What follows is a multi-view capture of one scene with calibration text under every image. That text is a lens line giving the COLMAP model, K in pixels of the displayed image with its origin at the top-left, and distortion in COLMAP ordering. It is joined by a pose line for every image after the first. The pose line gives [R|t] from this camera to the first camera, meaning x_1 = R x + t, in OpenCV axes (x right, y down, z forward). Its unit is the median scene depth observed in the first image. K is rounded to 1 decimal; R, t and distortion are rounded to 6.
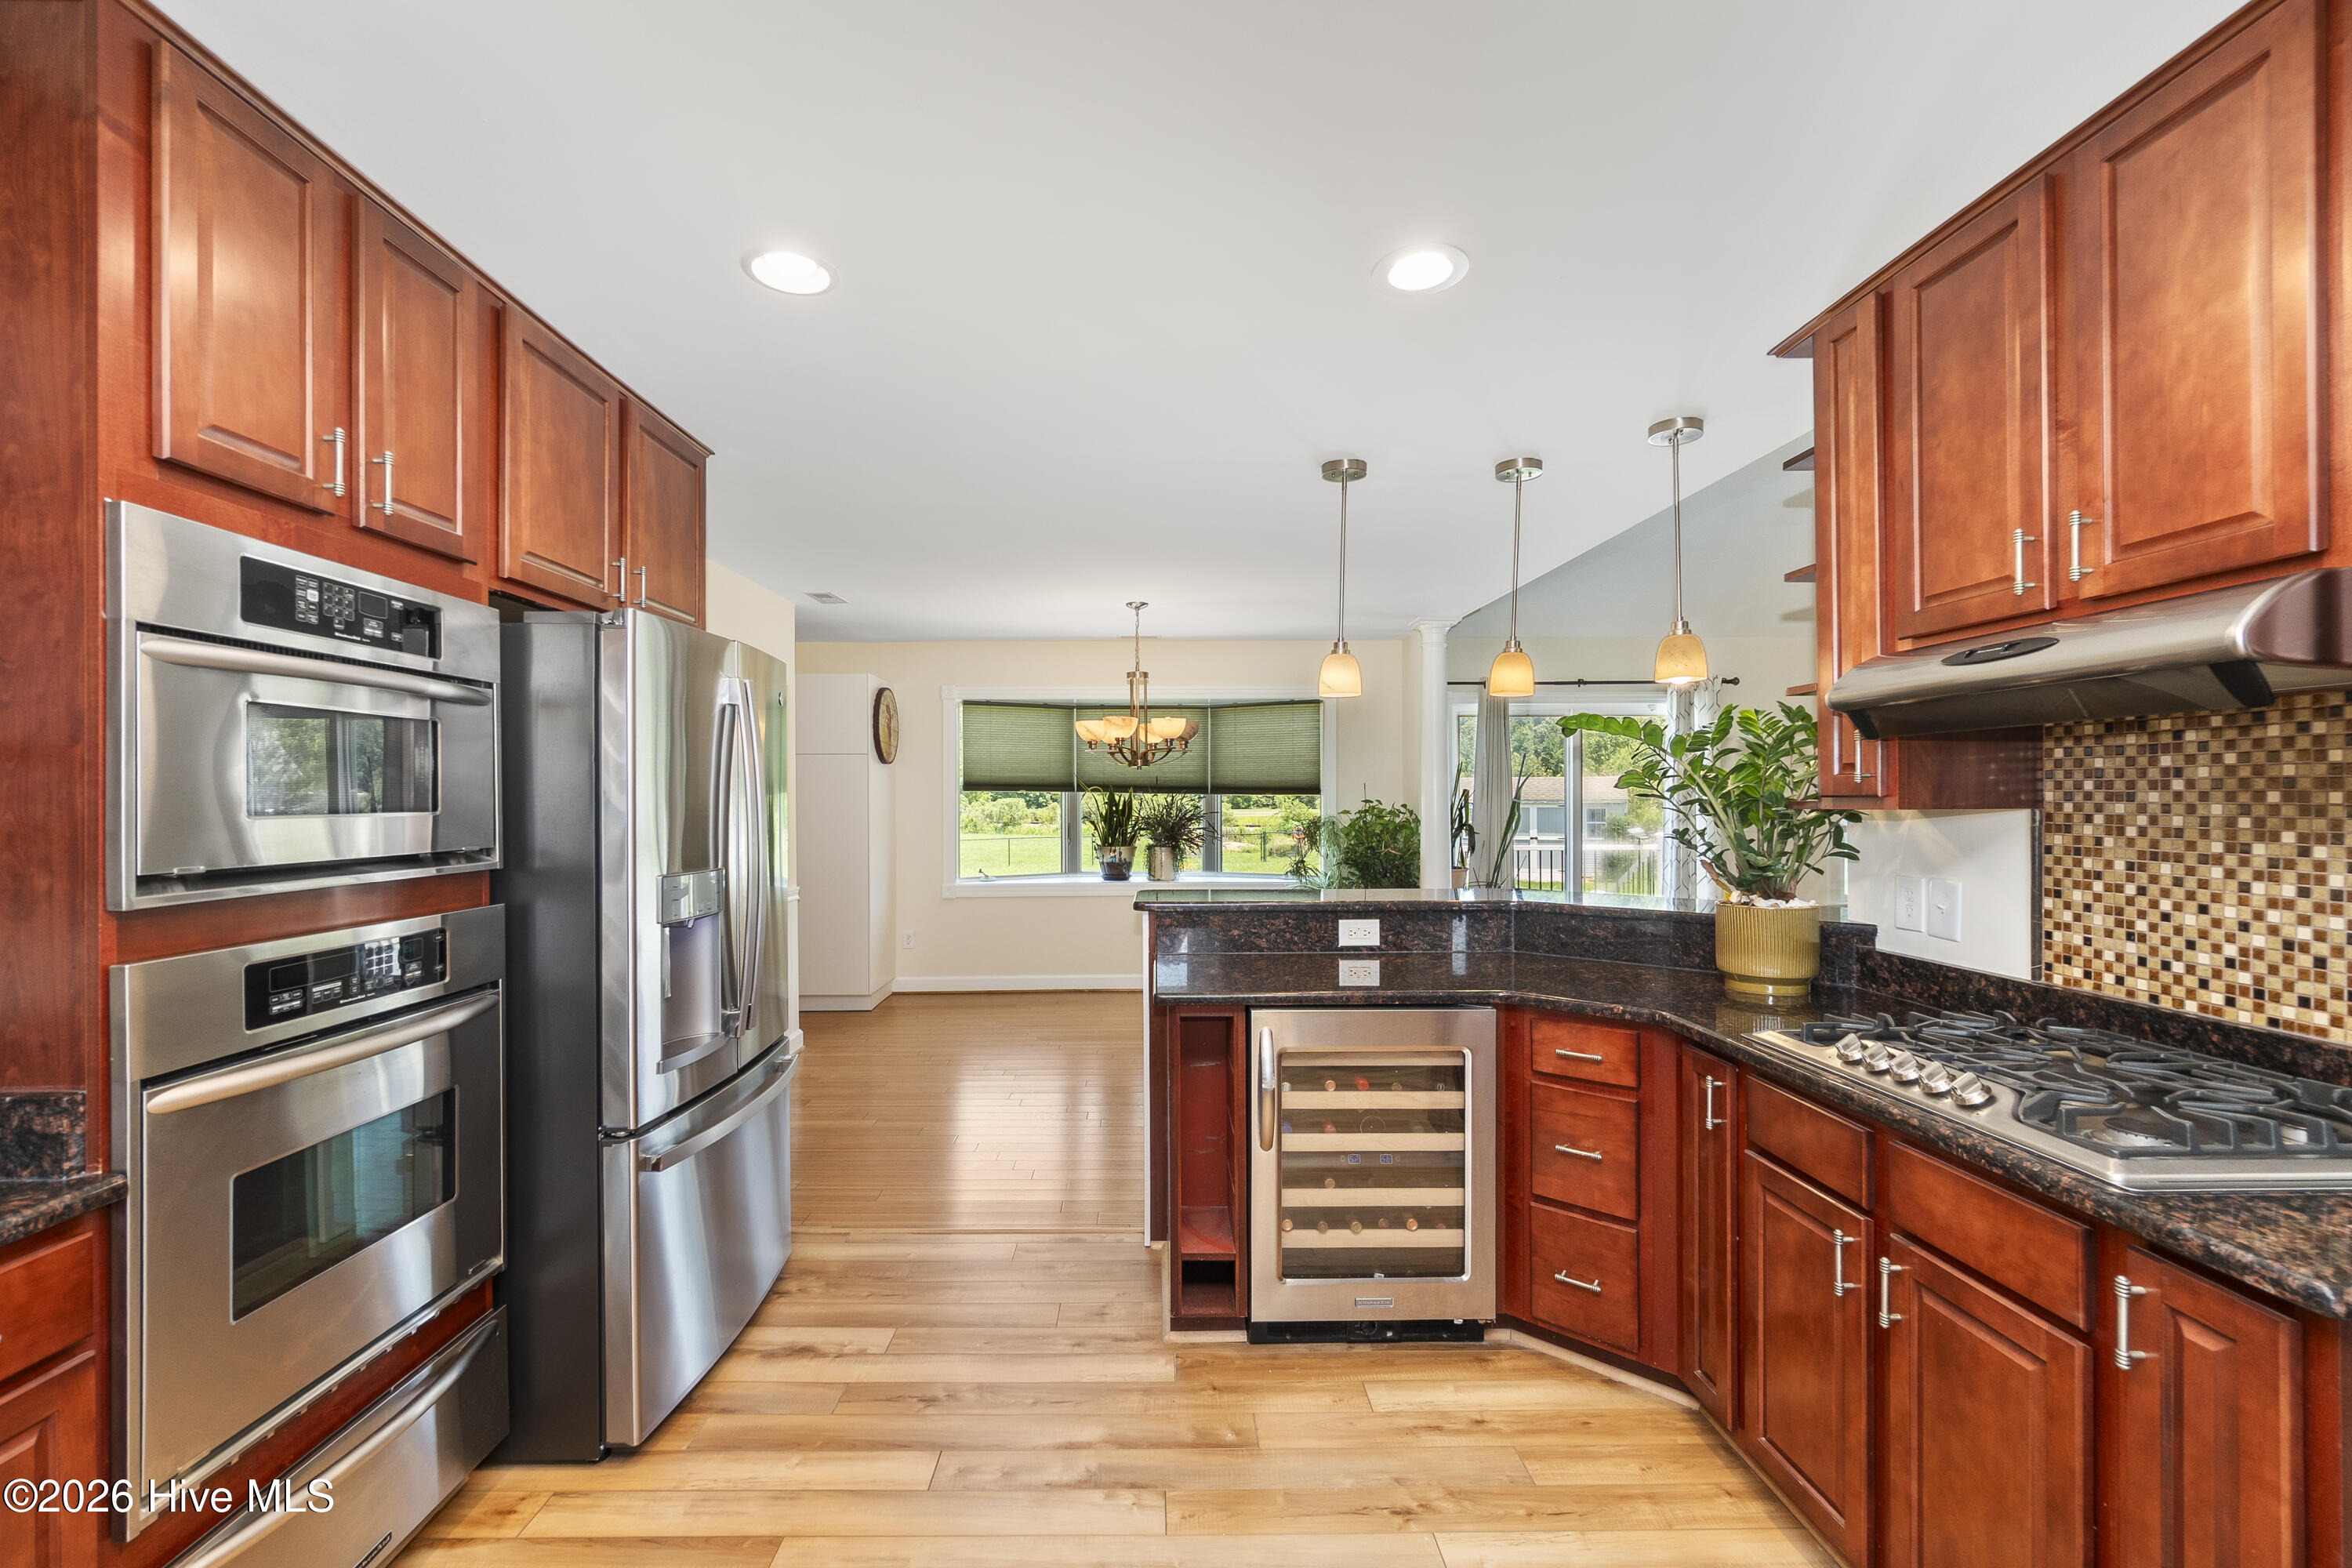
lens RADIAL K [[1013.7, 0, 1155.8], [0, 1013.7, 800.3], [0, 0, 1]] dist [-0.004858, 0.000272]
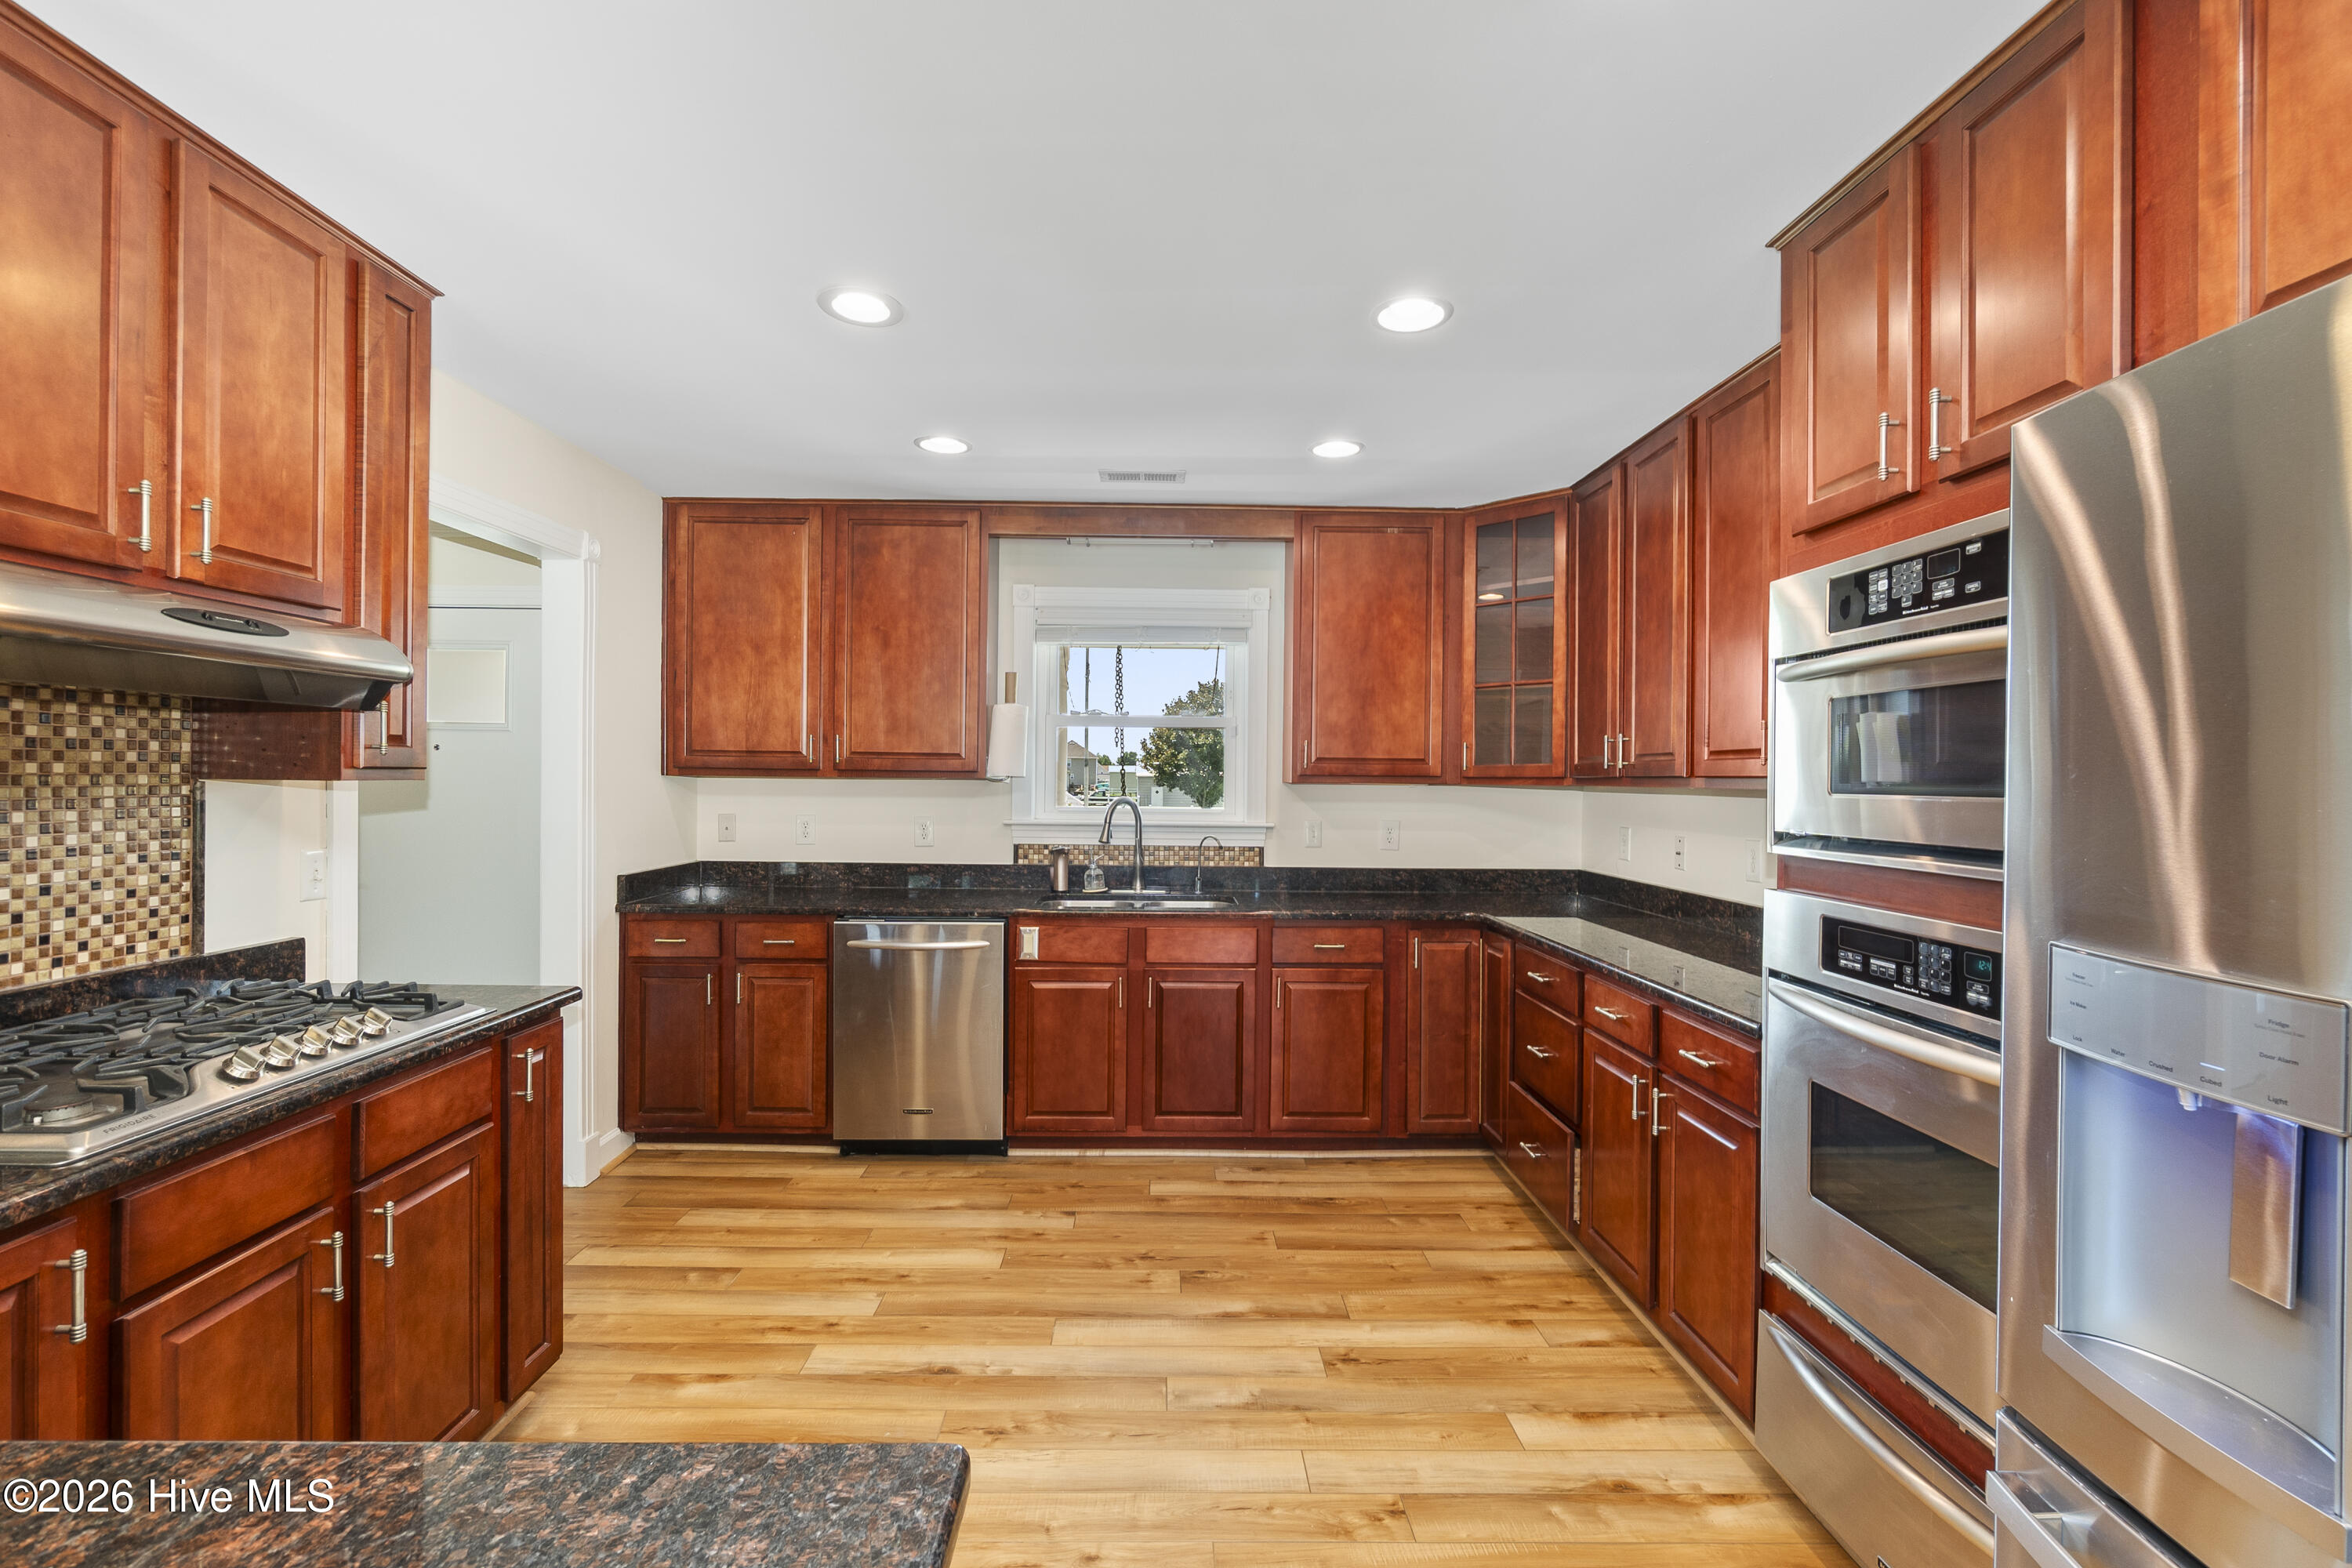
lens RADIAL K [[1013.7, 0, 1157.8], [0, 1013.7, 787.9], [0, 0, 1]] dist [-0.004858, 0.000272]
pose [[-0.999982, -0.005890, 0.001487, -0.070317], [-0.005870, 0.999898, 0.013055, -0.002042], [-0.001563, 0.013046, -0.999914, 1.627817]]
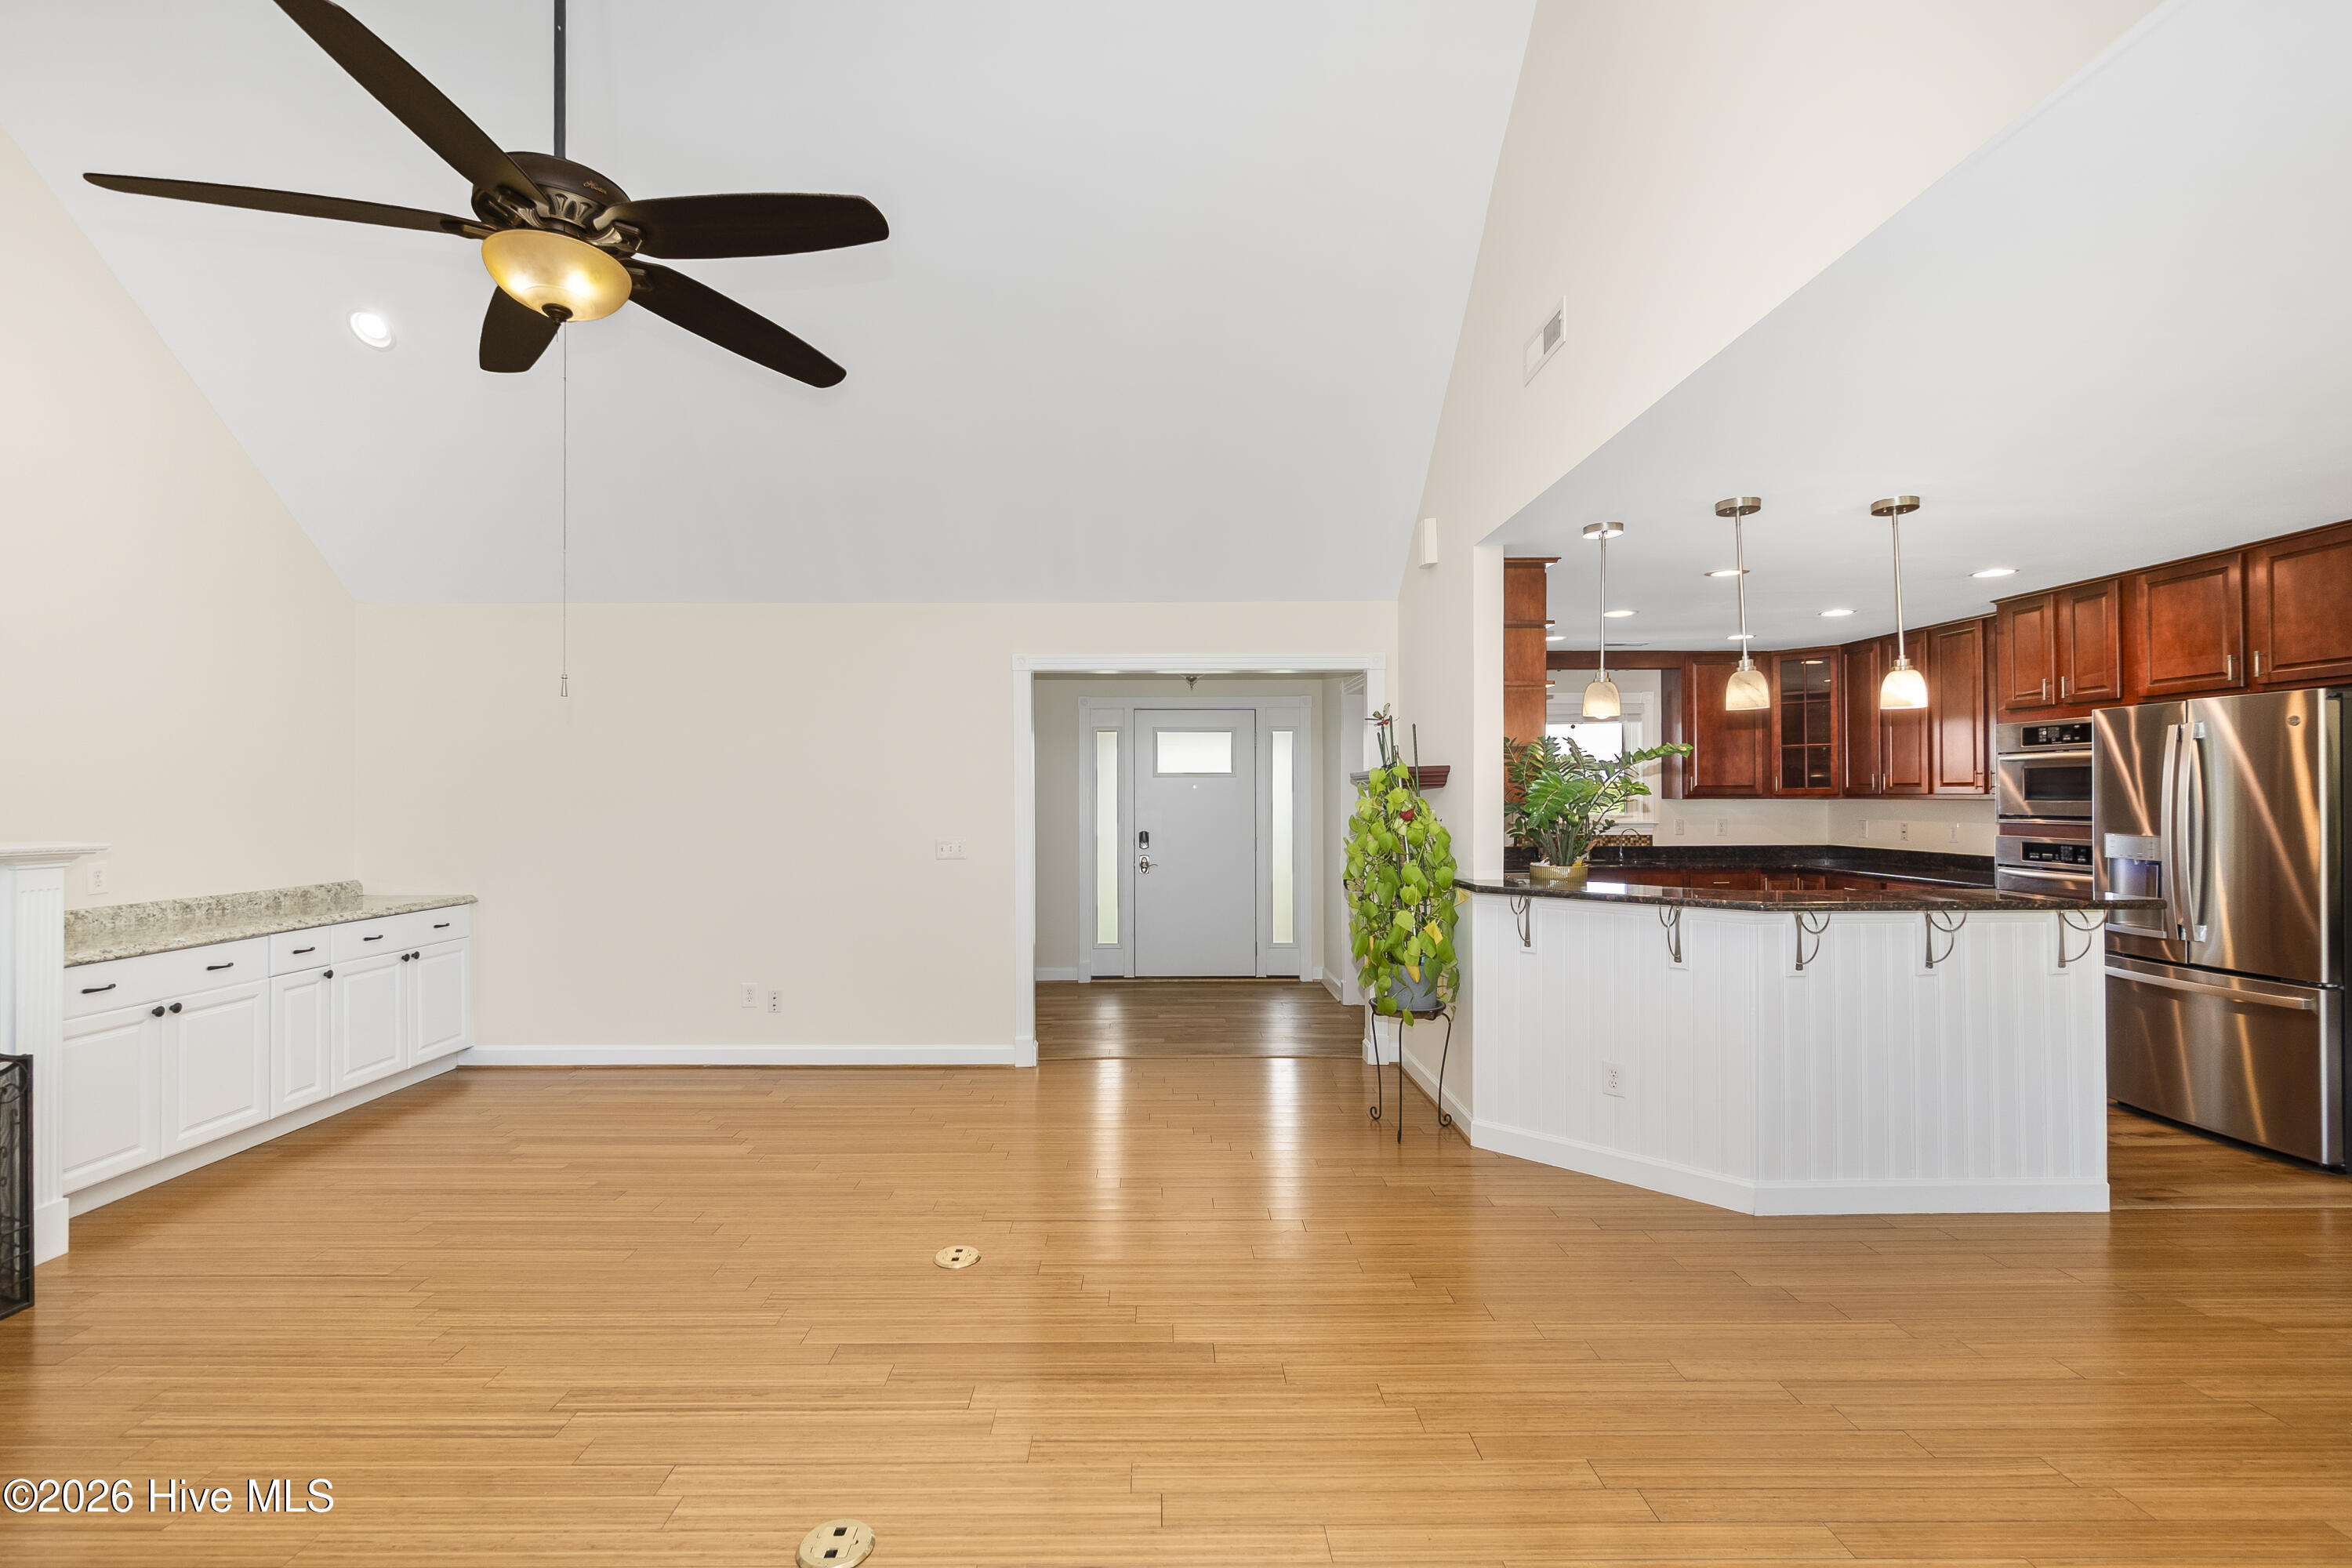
lens RADIAL K [[1013.7, 0, 1147.2], [0, 1013.7, 799.4], [0, 0, 1]] dist [-0.004858, 0.000272]
pose [[-0.999928, 0.010059, 0.006474, 1.603016], [0.010097, 0.999932, 0.005856, -0.029387], [-0.006415, 0.005921, -0.999962, 3.379701]]
